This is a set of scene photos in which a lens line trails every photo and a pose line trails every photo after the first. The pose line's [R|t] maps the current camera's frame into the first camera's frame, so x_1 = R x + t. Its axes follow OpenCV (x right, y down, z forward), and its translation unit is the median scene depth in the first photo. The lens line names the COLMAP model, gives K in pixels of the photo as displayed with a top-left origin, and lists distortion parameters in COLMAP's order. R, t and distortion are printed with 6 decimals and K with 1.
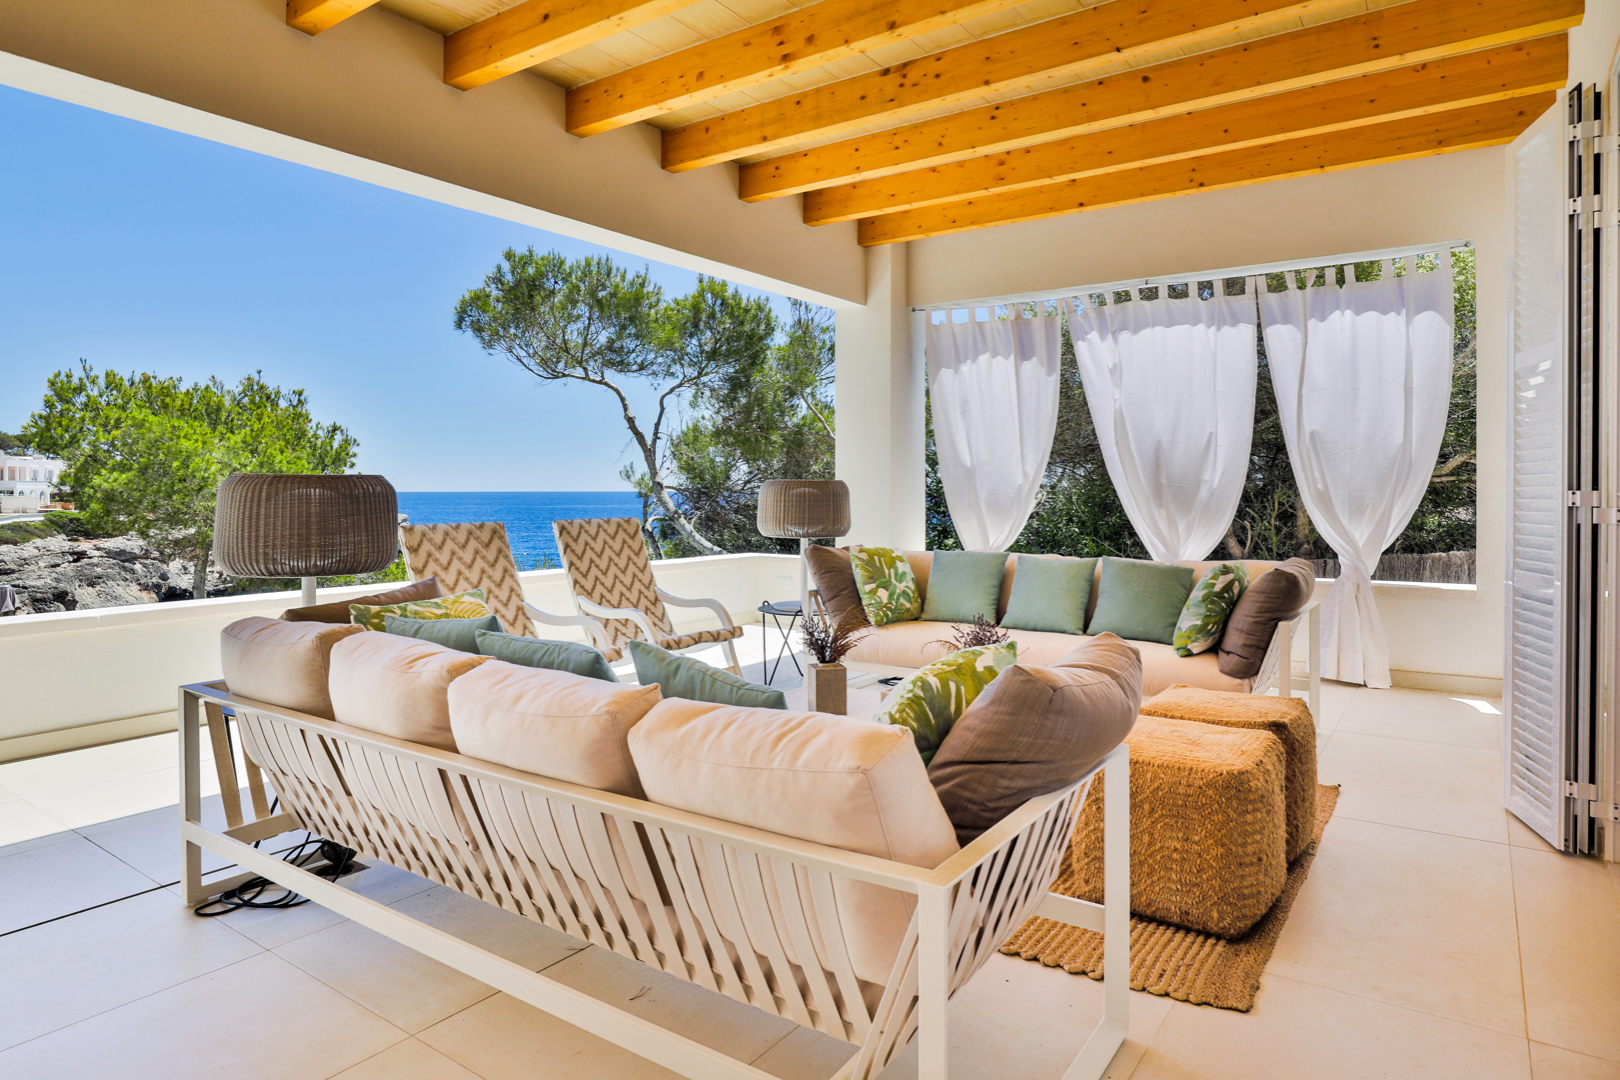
lens RADIAL K [[940.0, 0, 849.2], [0, 940.0, 479.8], [0, 0, 1]] dist [-0.054032, 0.019322]
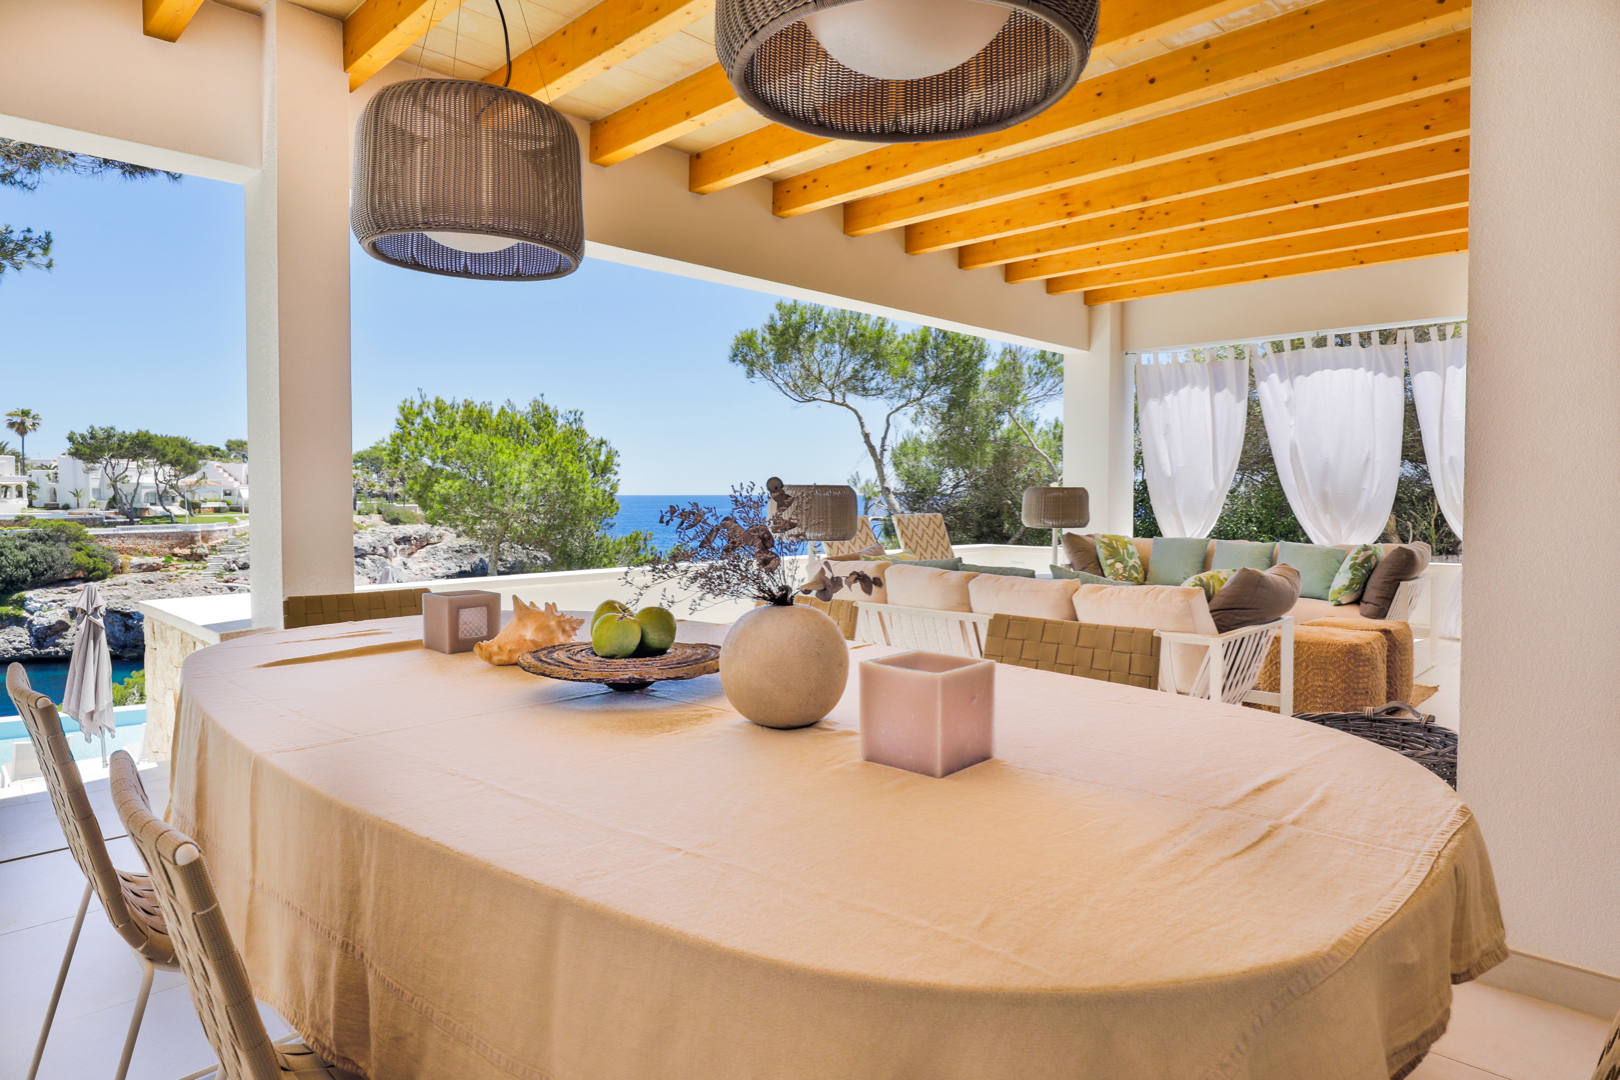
lens RADIAL K [[940.0, 0, 853.4], [0, 940.0, 514.7], [0, 0, 1]] dist [-0.054032, 0.019322]
pose [[0.986583, 0.004944, -0.163186, -0.054307], [0.000483, 0.999449, 0.033201, -0.002213], [0.163260, -0.032835, 0.986037, -0.196165]]
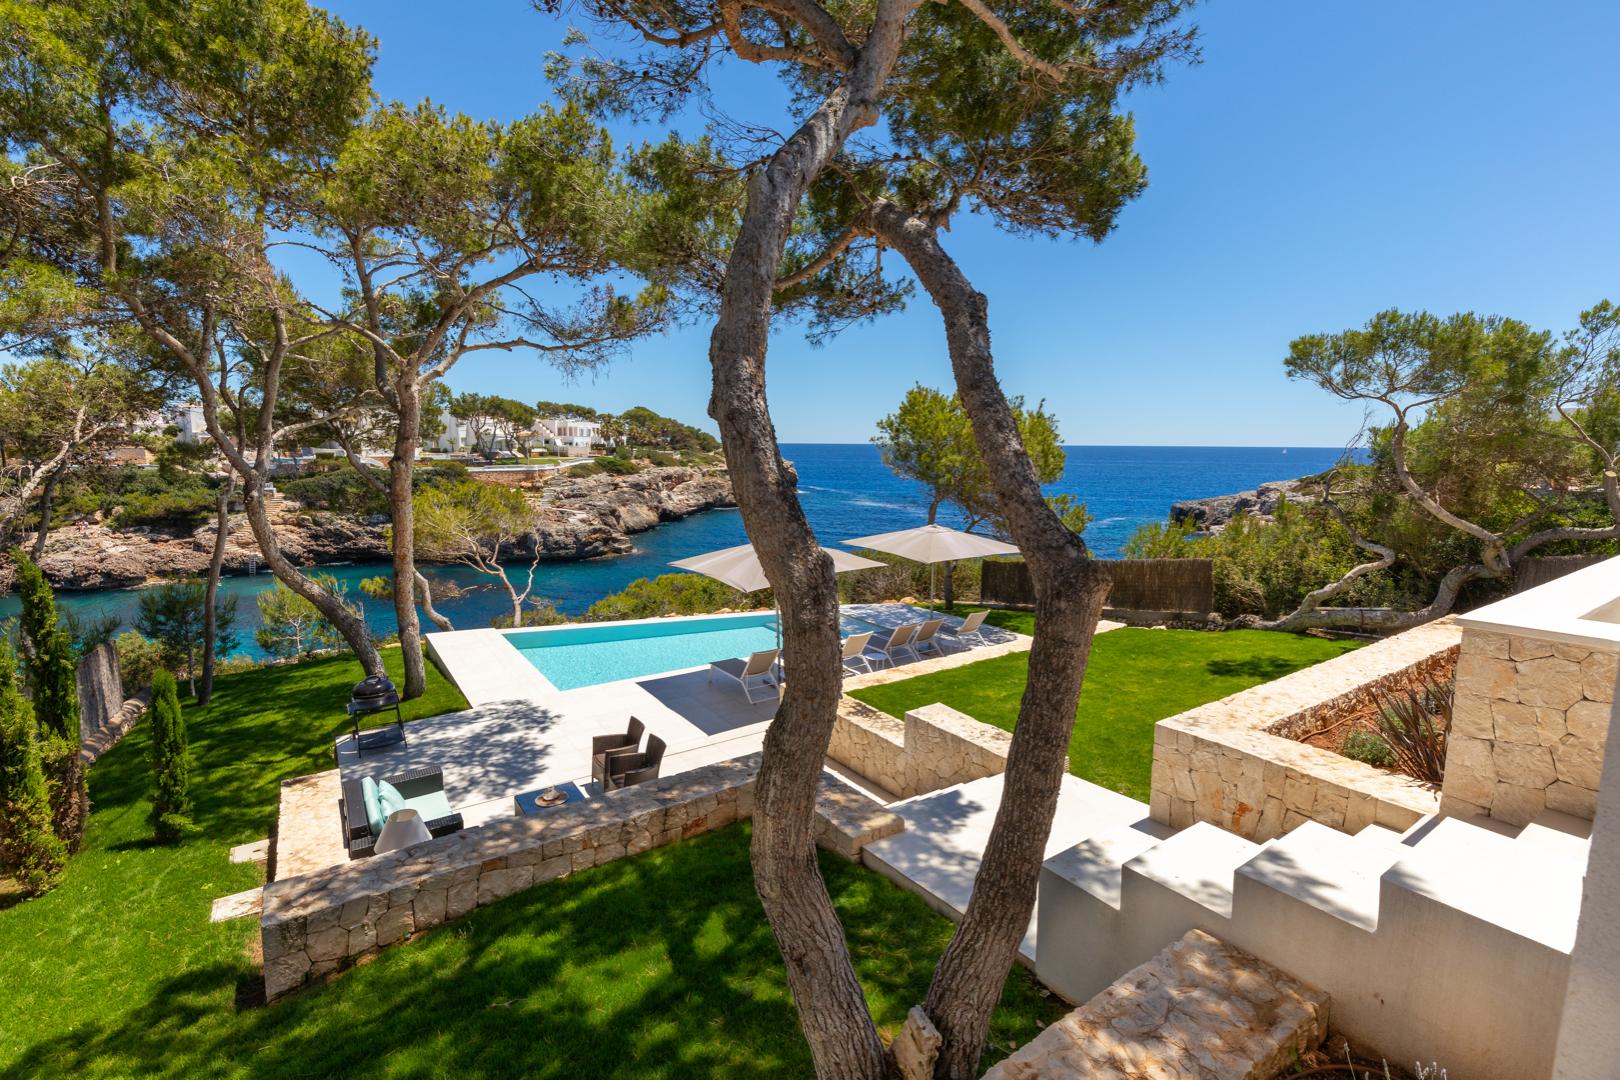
lens RADIAL K [[739.2, 0, 829.0], [0, 739.2, 522.4], [0, 0, 1]] dist [-0.001257, 0.000978]
pose [[0.935649, 0.049445, -0.349451, -0.624522], [-0.008617, 0.993043, 0.117436, -0.050279], [0.352826, -0.106867, 0.929566, -0.357213]]
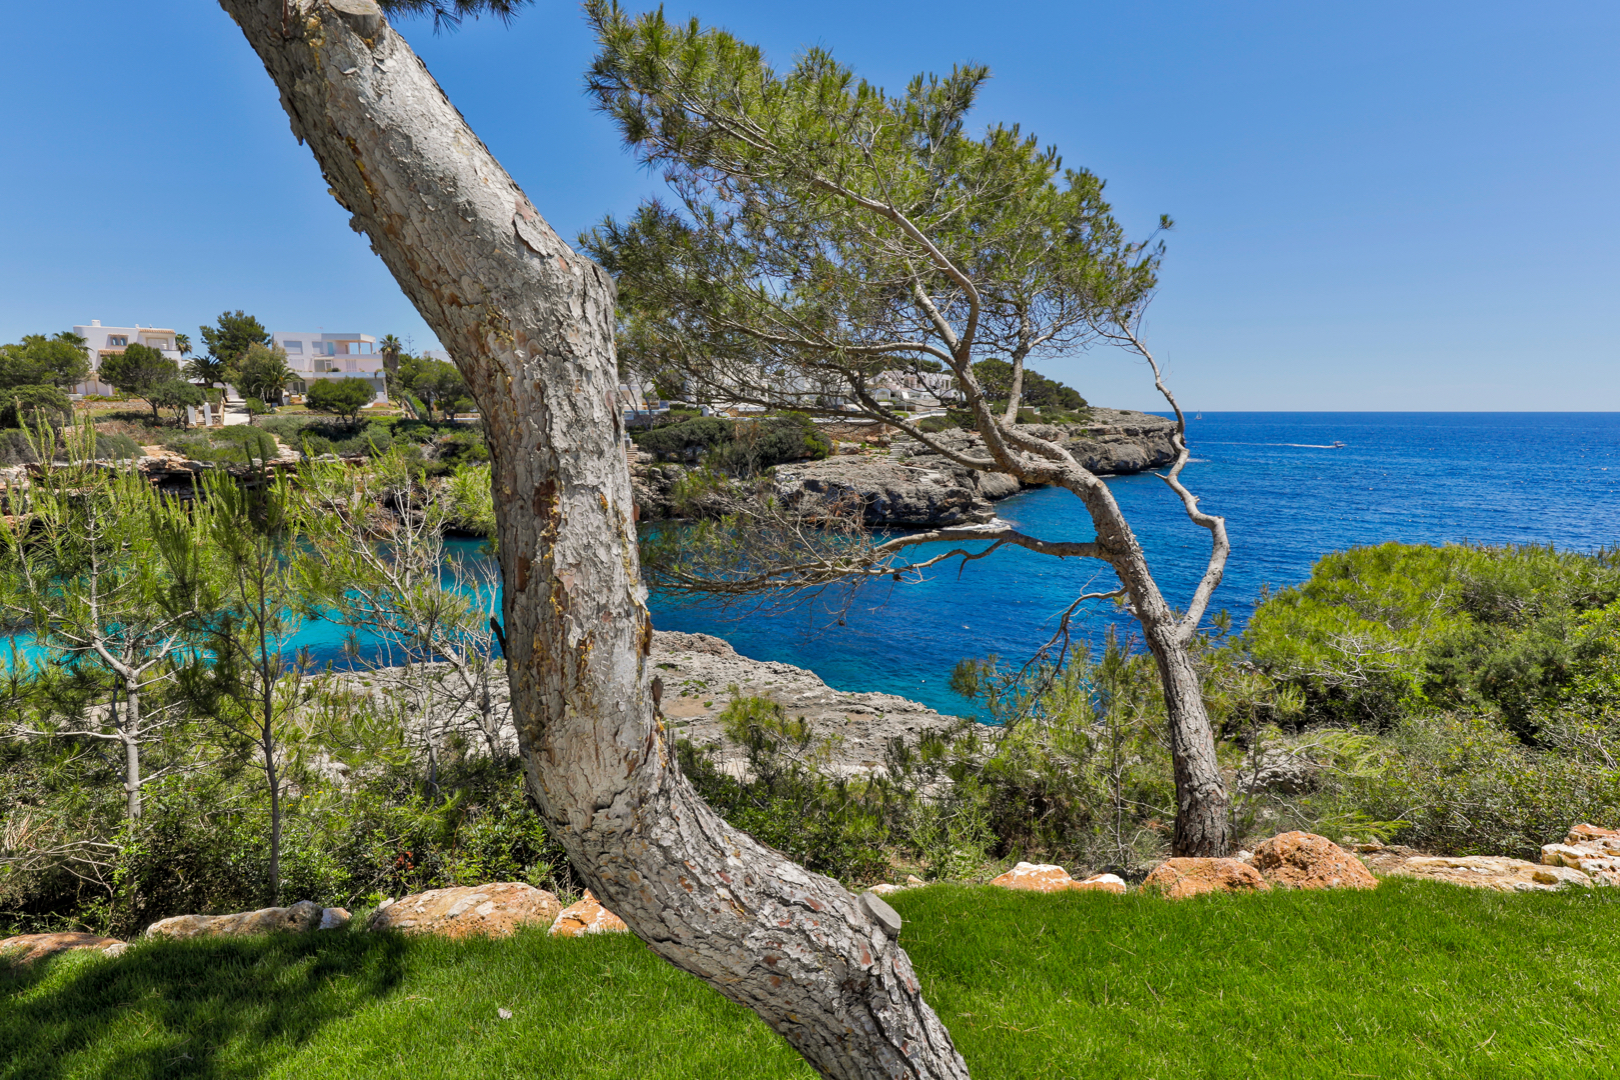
lens RADIAL K [[777.7, 0, 810.4], [0, 777.7, 552.6], [0, 0, 1]] dist [-0.015125, 0.003926]
pose [[0.688401, 0.124083, -0.714638, -1.853076], [0.013542, 0.982888, 0.183705, 0.280817], [0.725204, -0.136141, 0.674941, 0.749433]]
